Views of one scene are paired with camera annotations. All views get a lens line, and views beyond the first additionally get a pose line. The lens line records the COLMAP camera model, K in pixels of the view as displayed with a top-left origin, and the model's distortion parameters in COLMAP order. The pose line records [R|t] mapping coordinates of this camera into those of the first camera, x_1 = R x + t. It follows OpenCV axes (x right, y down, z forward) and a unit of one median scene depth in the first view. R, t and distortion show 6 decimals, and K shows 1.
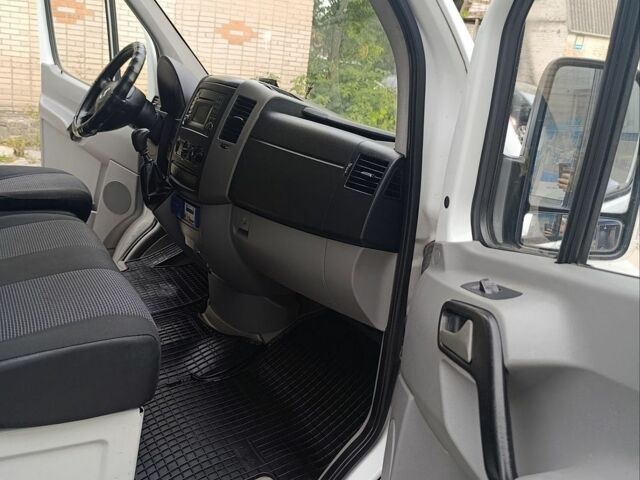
lens RADIAL K [[586.3, 0, 306.4], [0, 586.3, 241.1], [0, 0, 1]] dist [0.007808, -0.002259]
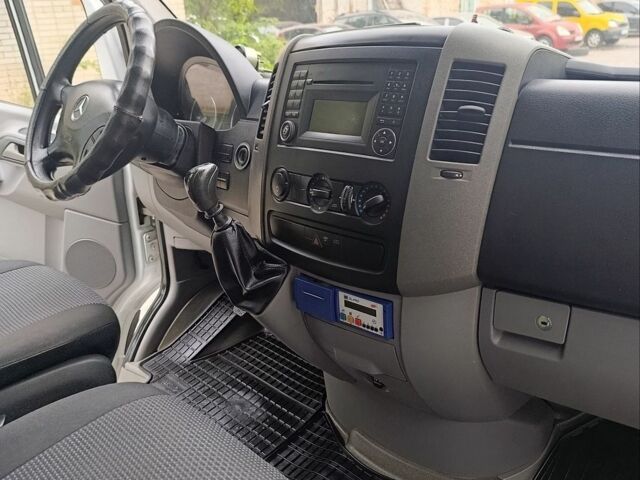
lens RADIAL K [[586.9, 0, 320.3], [0, 586.9, 232.2], [0, 0, 1]] dist [0.005853, -0.019267]
pose [[0.953246, -0.236169, 0.188539, -0.314315], [0.224688, 0.971106, 0.080422, -0.165050], [-0.202085, -0.034300, 0.978767, 0.521340]]
